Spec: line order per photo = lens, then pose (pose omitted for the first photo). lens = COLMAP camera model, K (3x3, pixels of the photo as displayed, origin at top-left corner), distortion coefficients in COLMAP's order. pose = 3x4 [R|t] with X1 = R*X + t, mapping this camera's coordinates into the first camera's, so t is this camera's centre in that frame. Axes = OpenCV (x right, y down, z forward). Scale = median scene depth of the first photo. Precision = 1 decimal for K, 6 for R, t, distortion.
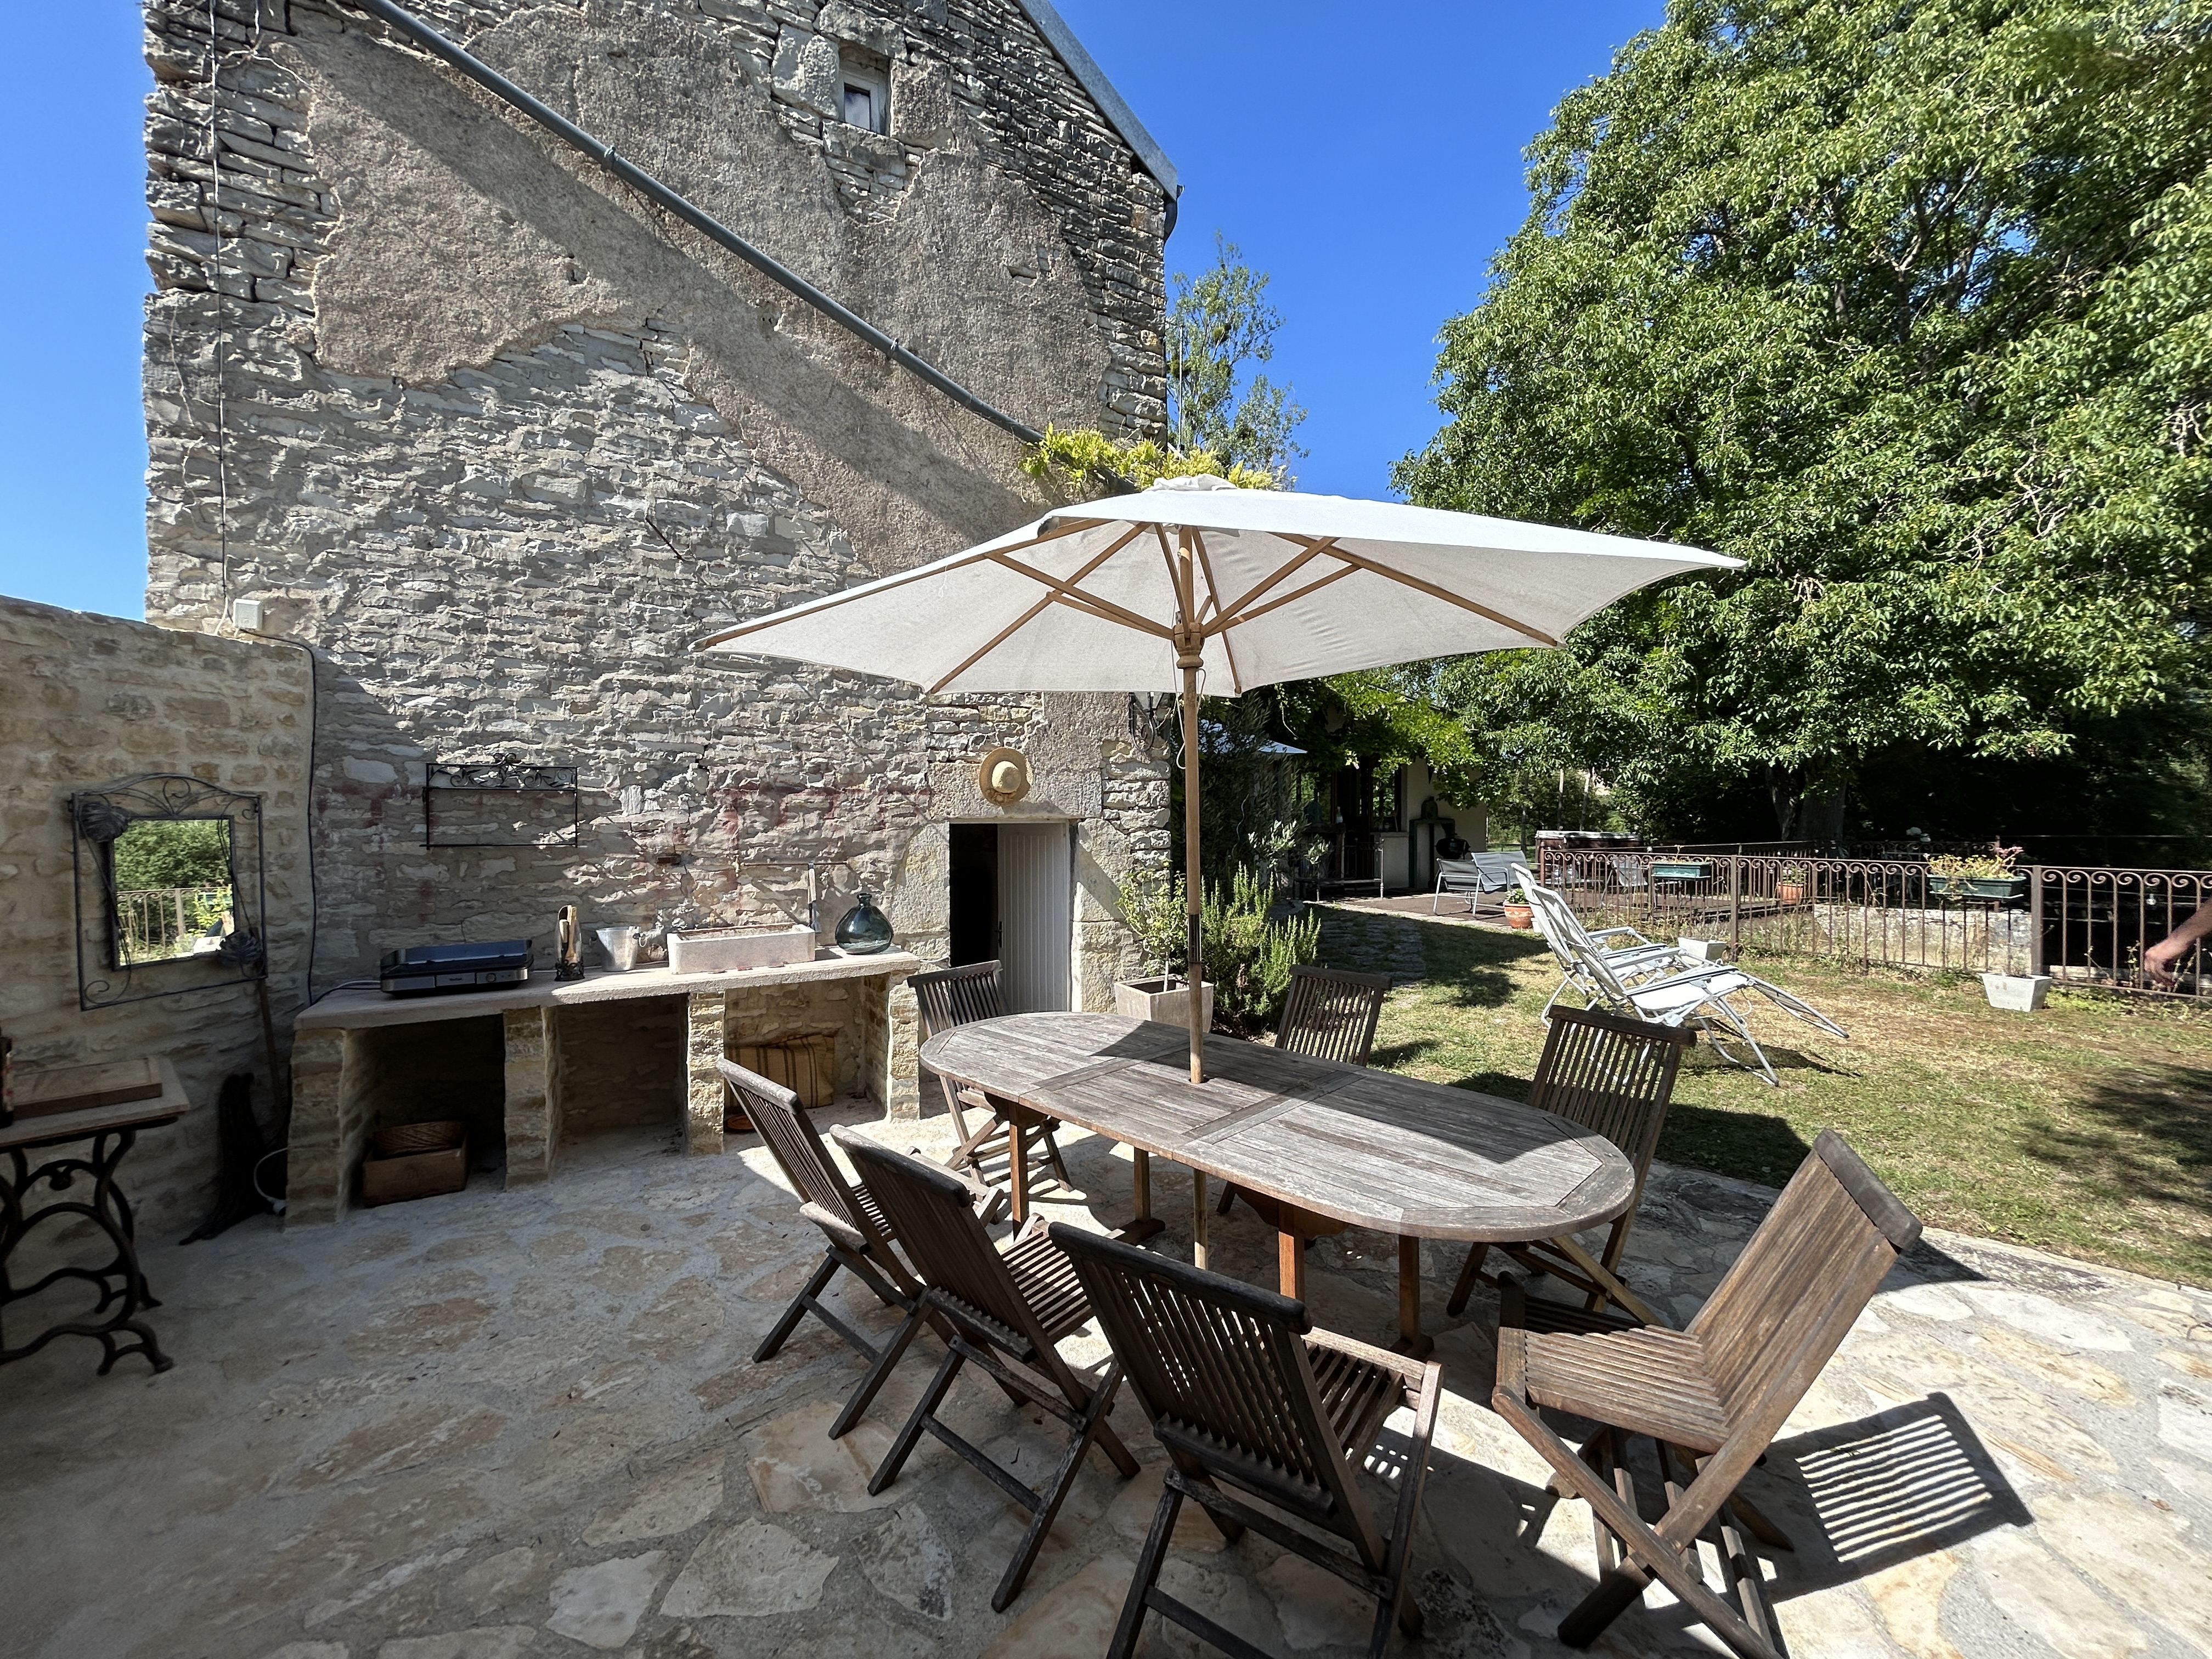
lens RADIAL K [[886.8, 0, 1100.2], [0, 886.8, 825.1], [0, 0, 1]] dist [0.000557, -0.000767]
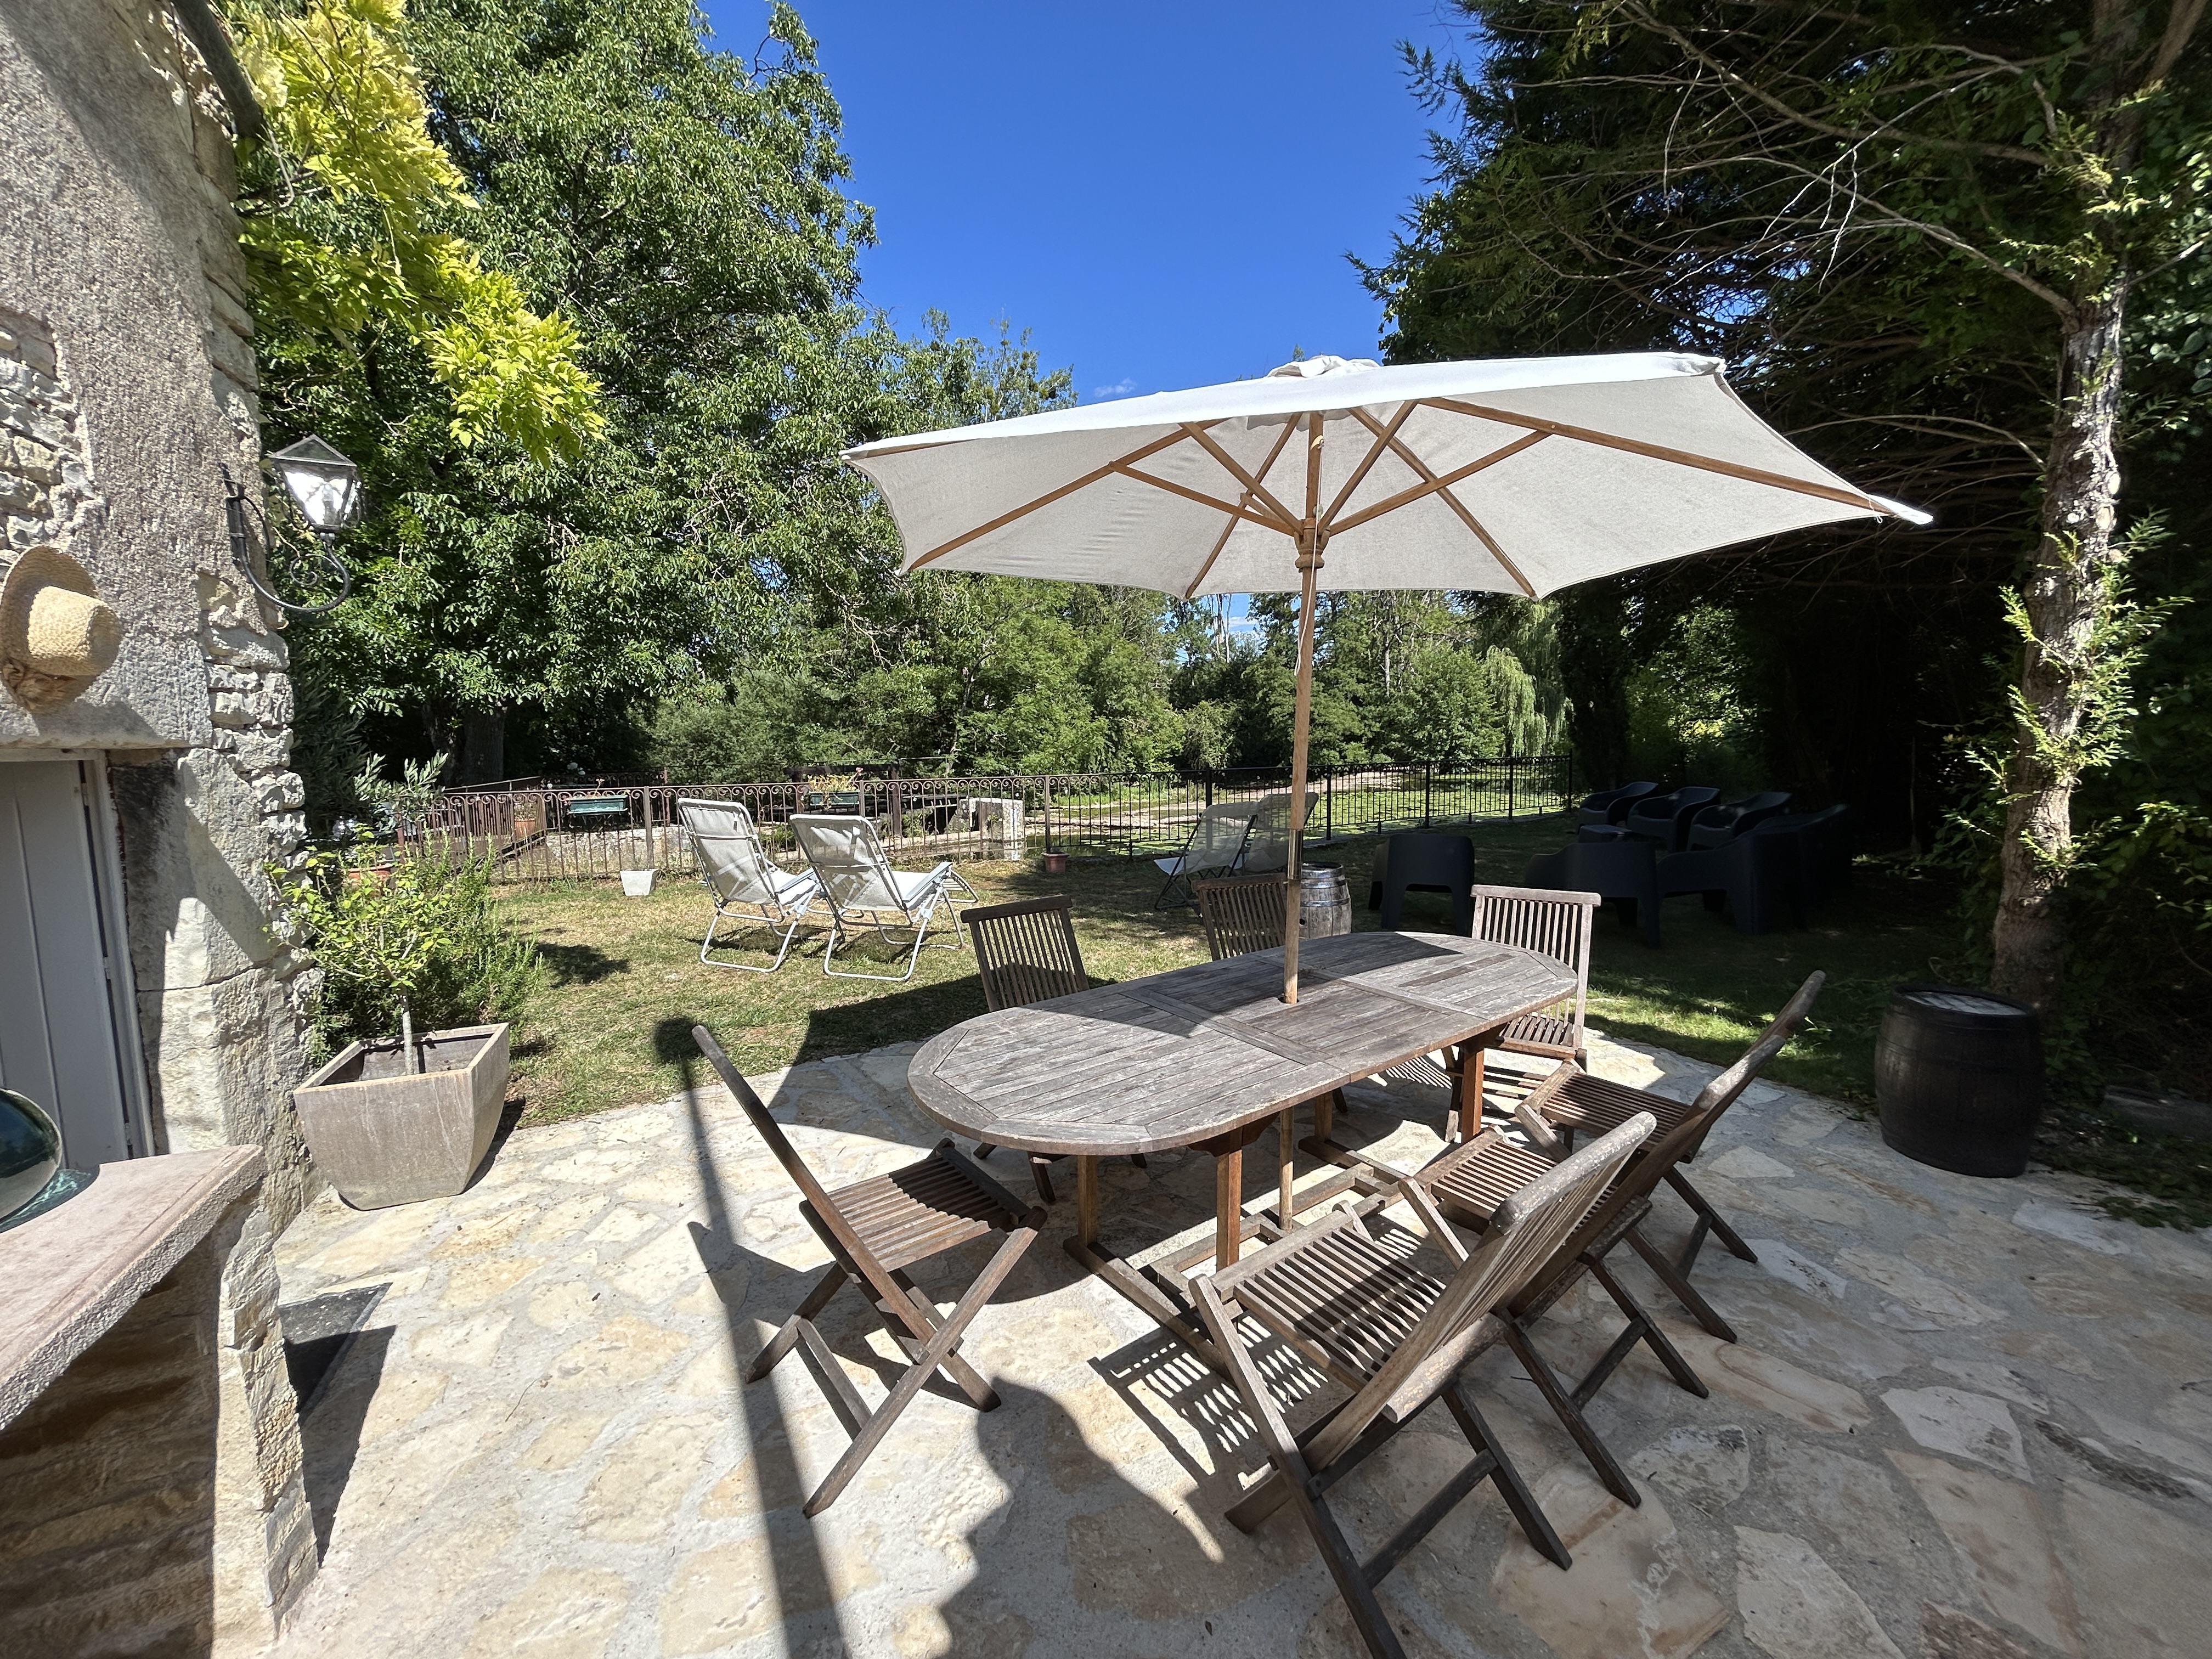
lens RADIAL K [[886.8, 0, 1100.2], [0, 886.8, 825.1], [0, 0, 1]] dist [0.000557, -0.000767]
pose [[0.108068, -0.086341, 0.990387, -0.387354], [0.023146, 0.996170, 0.084319, 0.003724], [-0.993874, 0.013811, 0.109652, 0.493672]]
